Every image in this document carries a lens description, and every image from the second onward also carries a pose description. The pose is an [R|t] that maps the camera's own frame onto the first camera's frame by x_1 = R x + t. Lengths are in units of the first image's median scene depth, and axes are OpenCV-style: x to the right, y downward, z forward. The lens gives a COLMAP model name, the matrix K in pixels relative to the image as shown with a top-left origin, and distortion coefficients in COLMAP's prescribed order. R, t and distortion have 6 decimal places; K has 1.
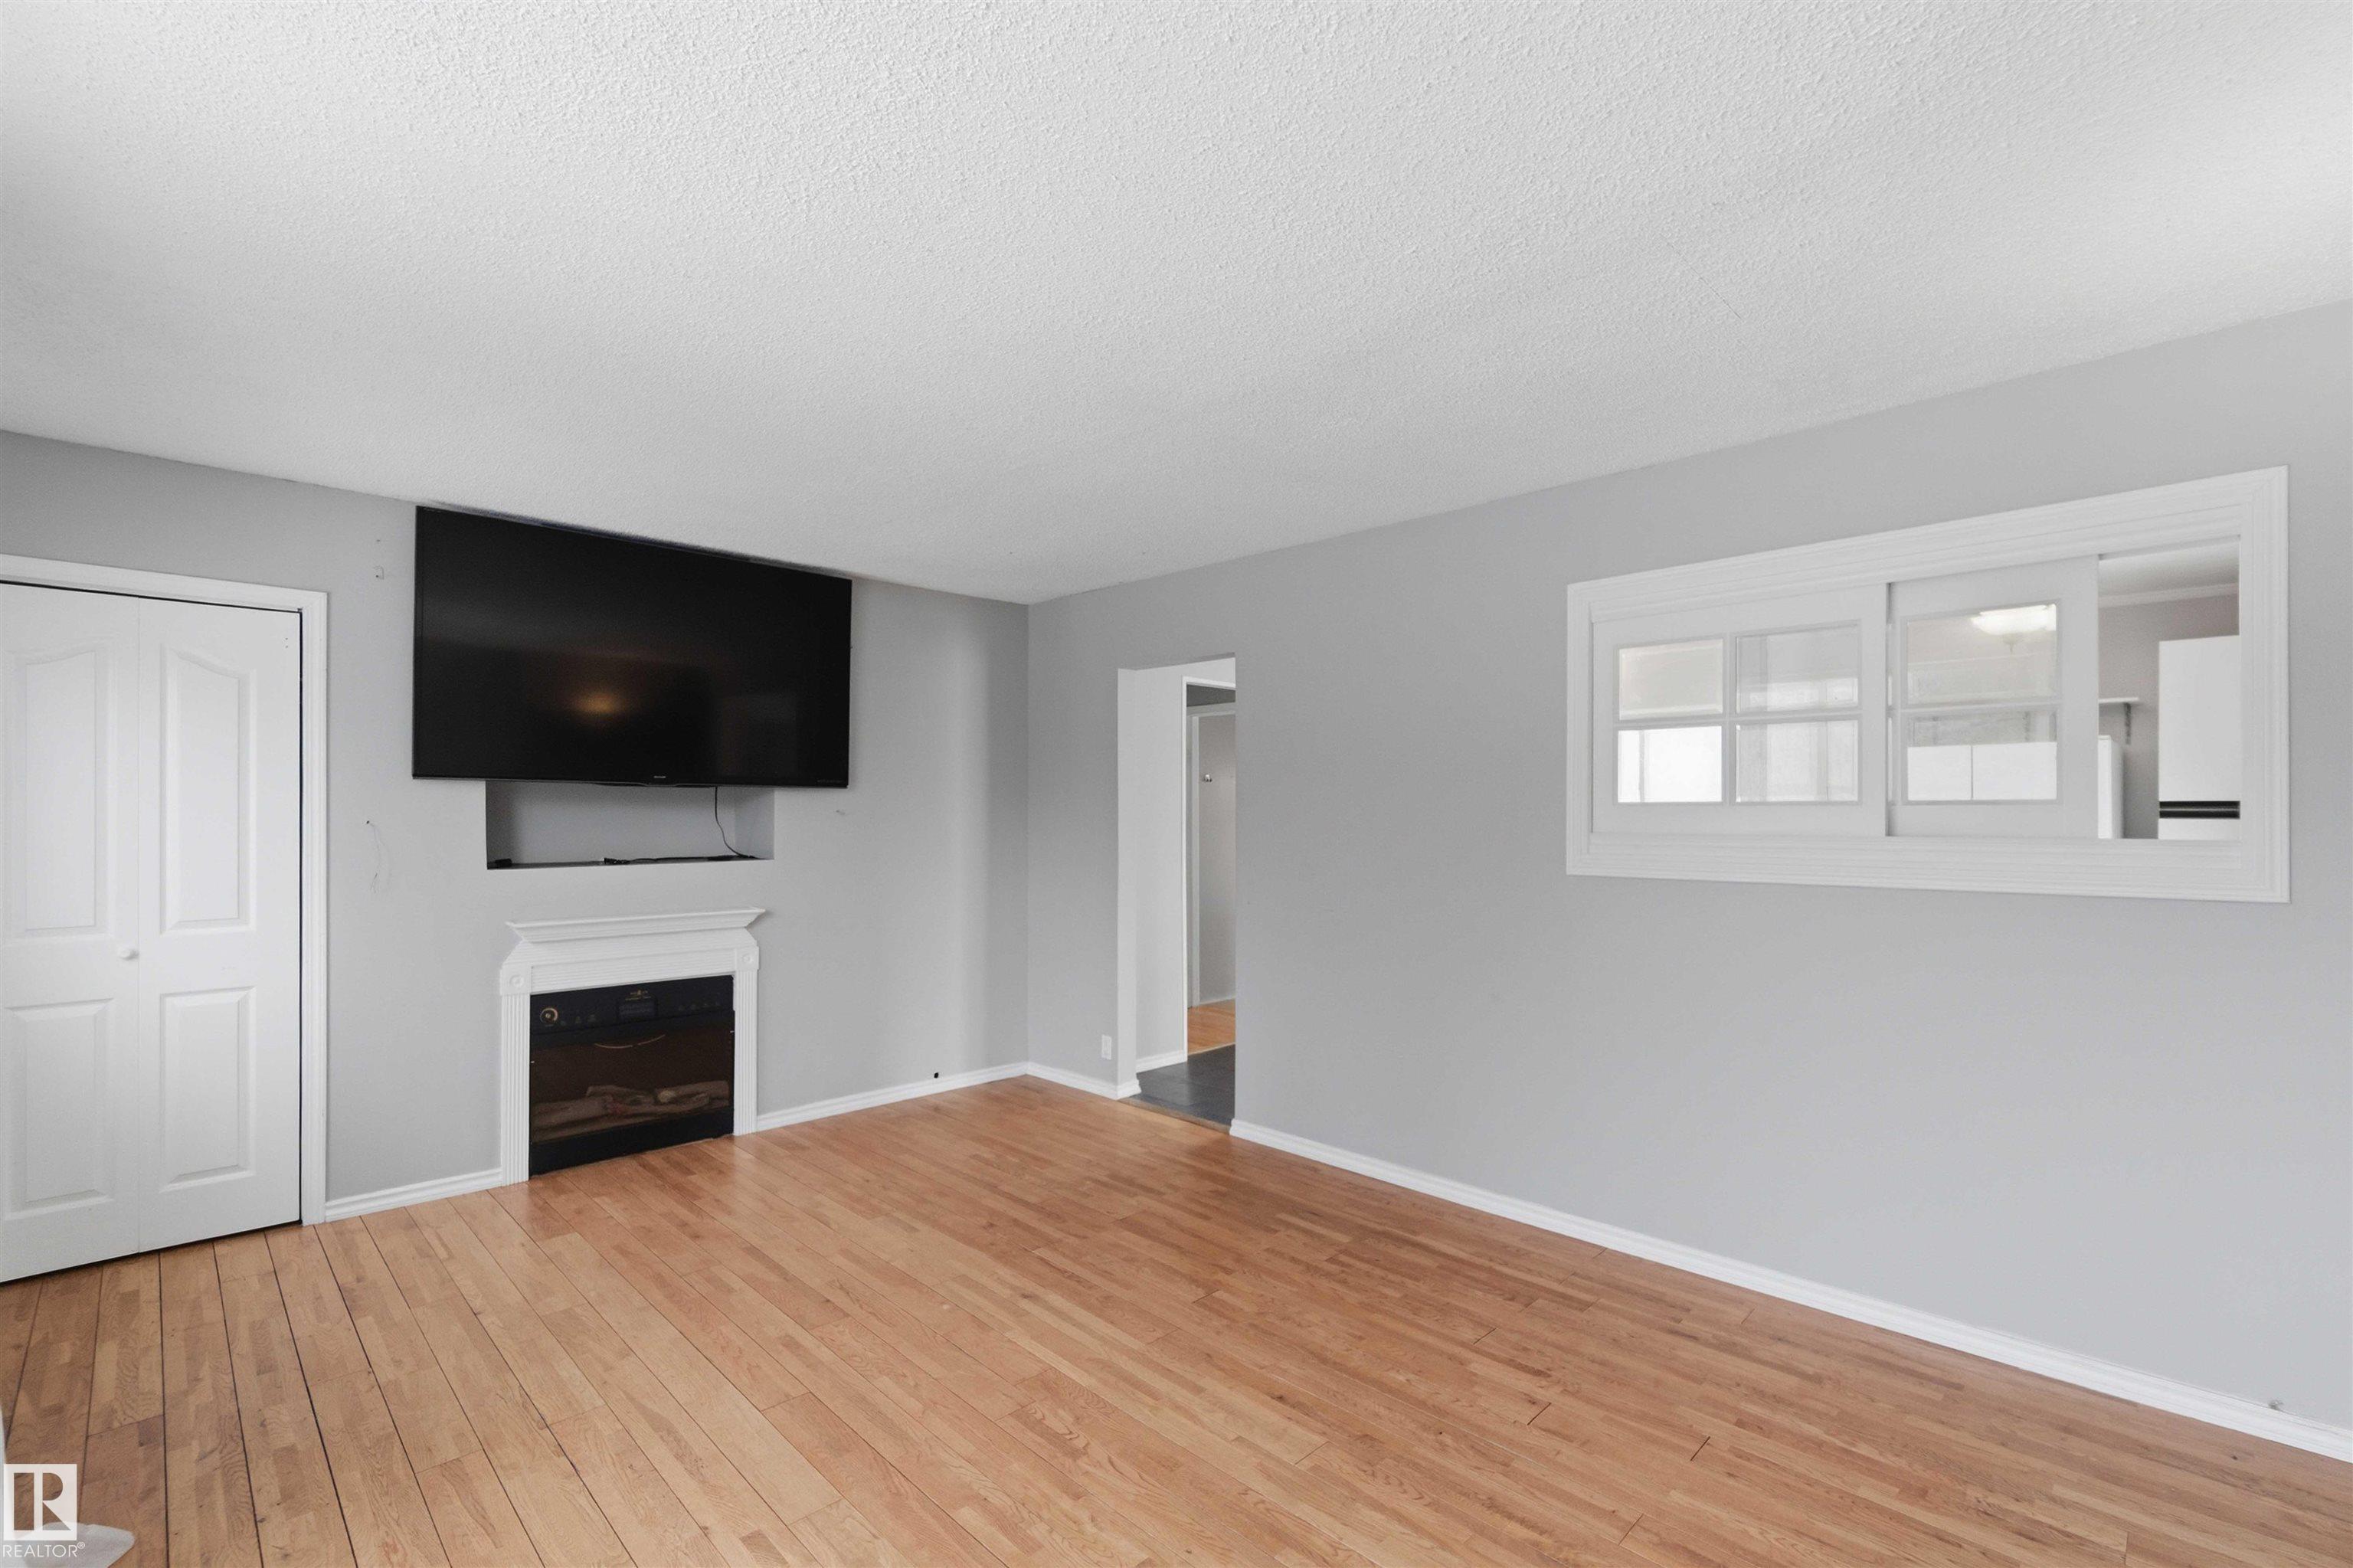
lens RADIAL K [[1031.1, 0, 1209.6], [0, 1031.1, 817.3], [0, 0, 1]] dist [-0.004458, 0.001187]
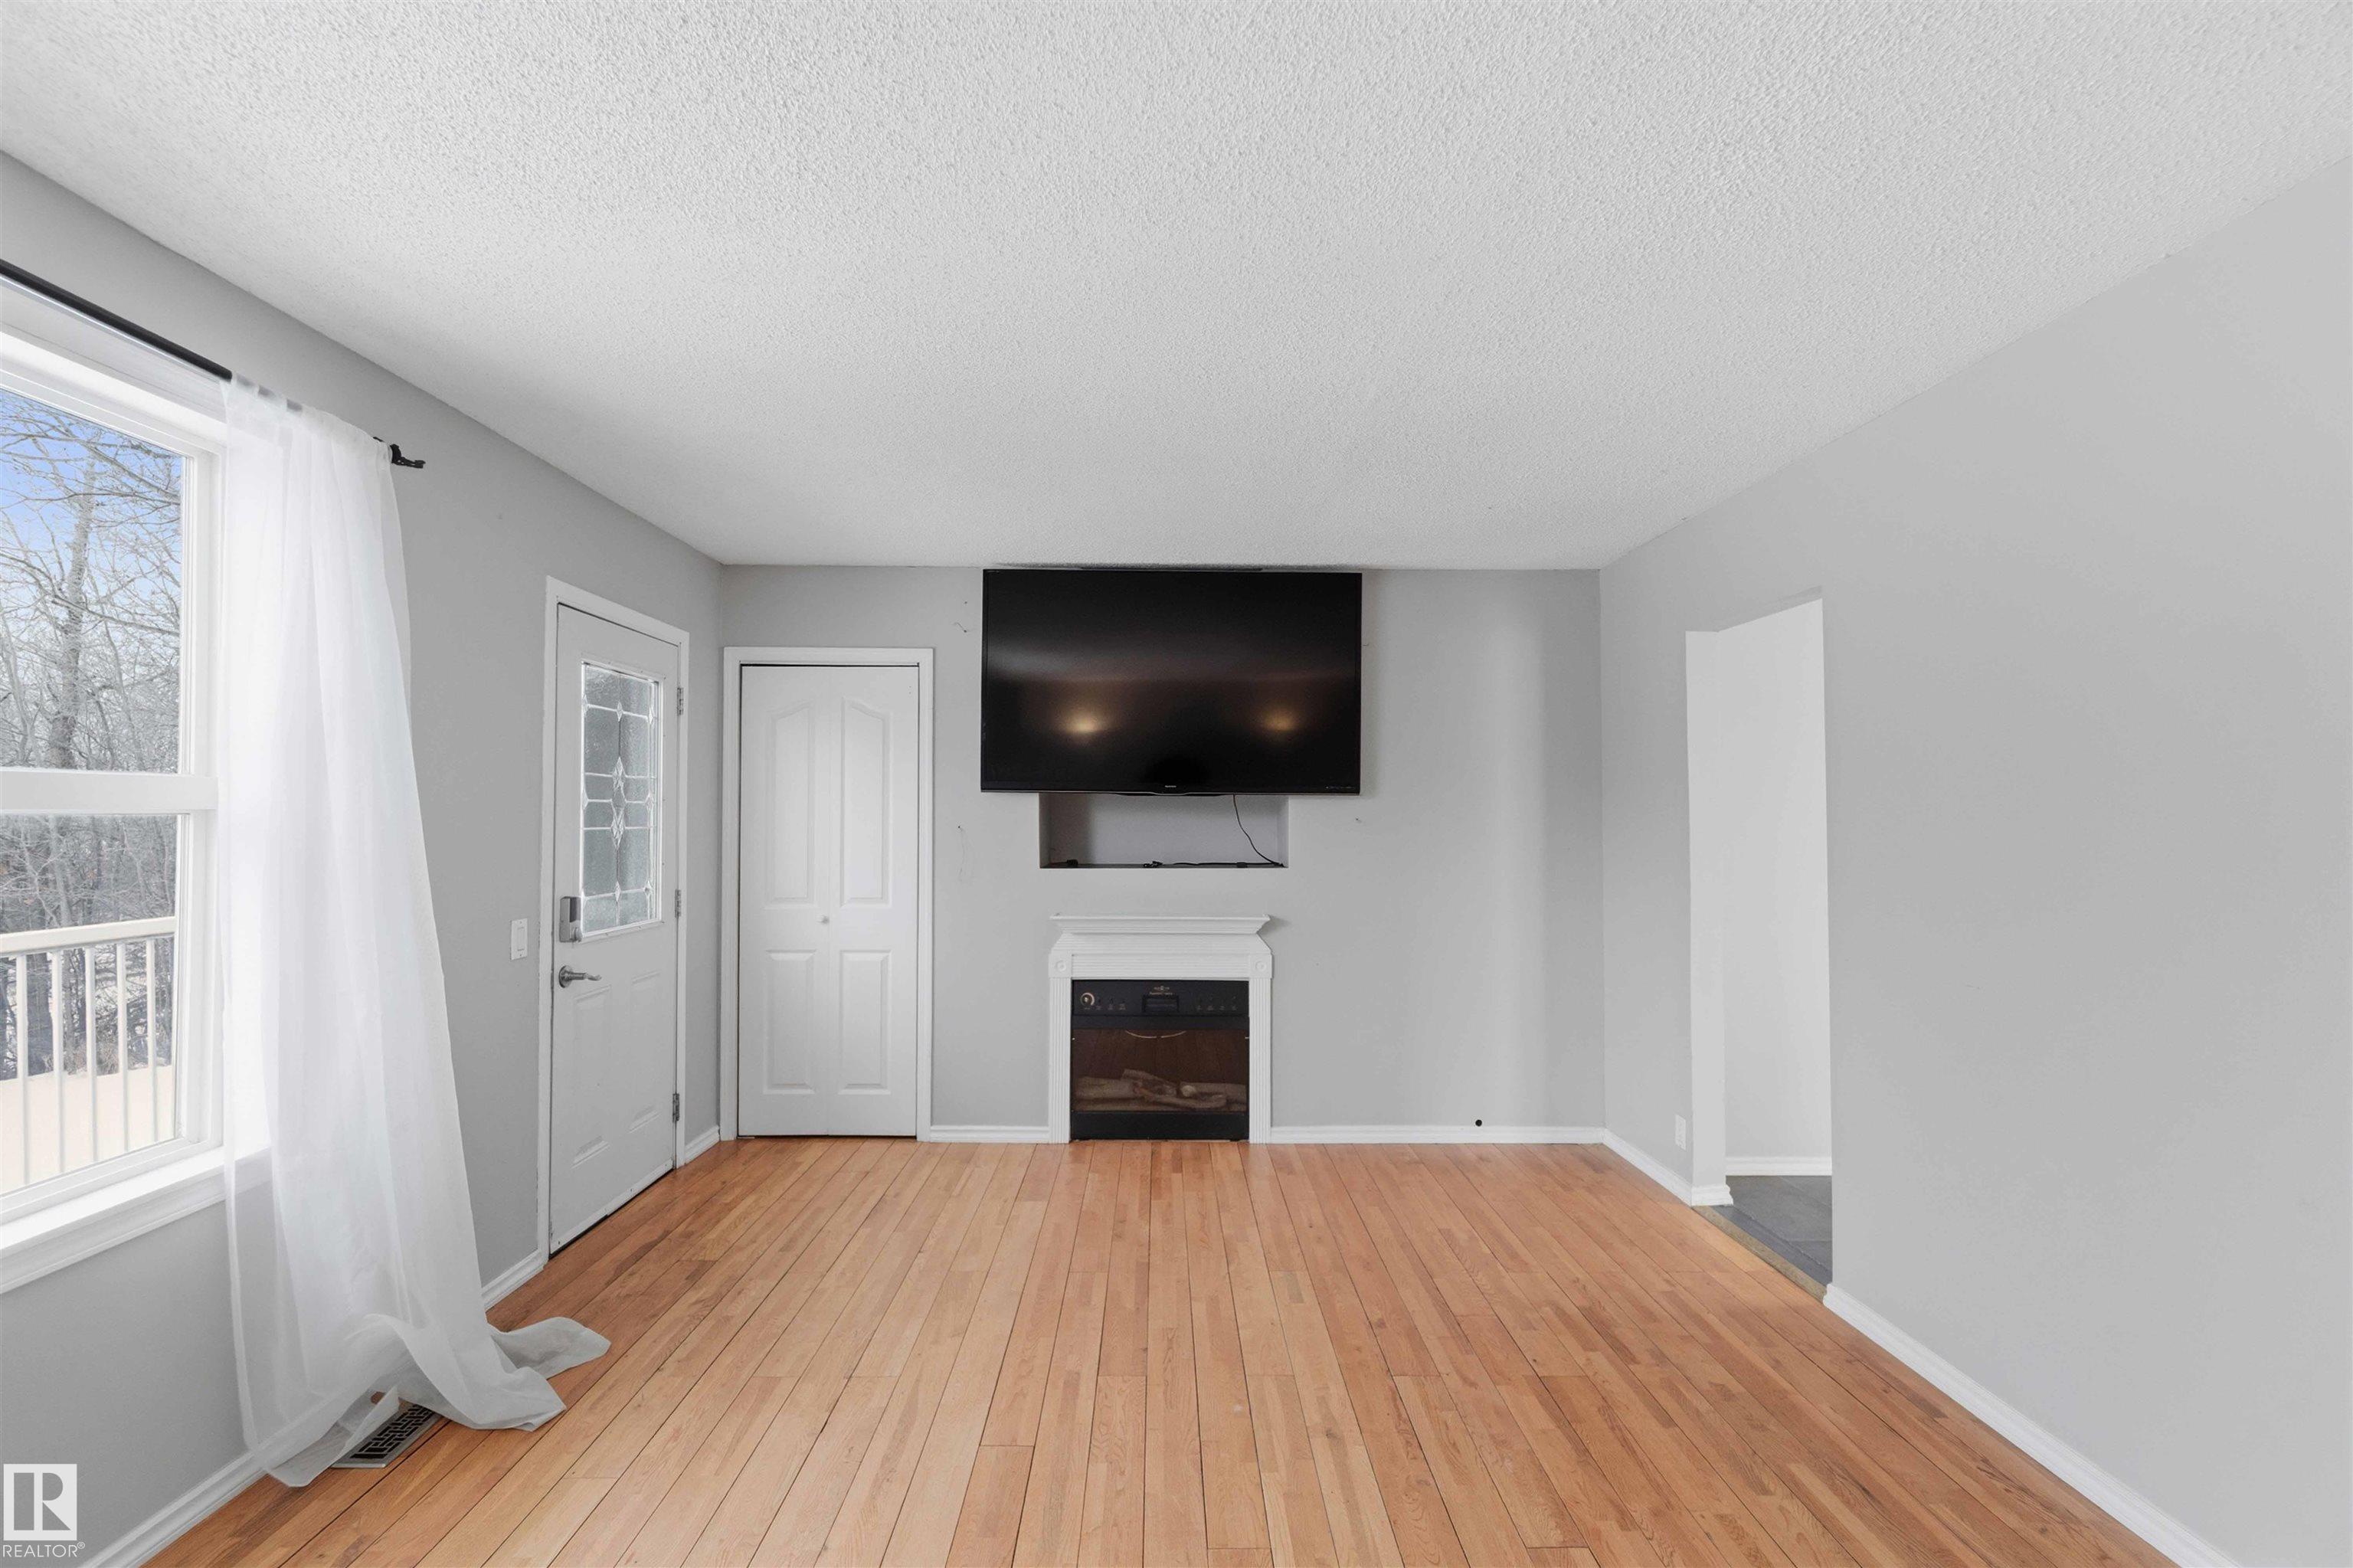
lens RADIAL K [[1031.1, 0, 1197.0], [0, 1031.1, 790.1], [0, 0, 1]] dist [-0.004458, 0.001187]
pose [[0.712873, -0.016796, -0.701092, 0.247445], [-0.006483, 0.999513, -0.030537, -0.003016], [0.701263, 0.026315, 0.712417, 0.282092]]
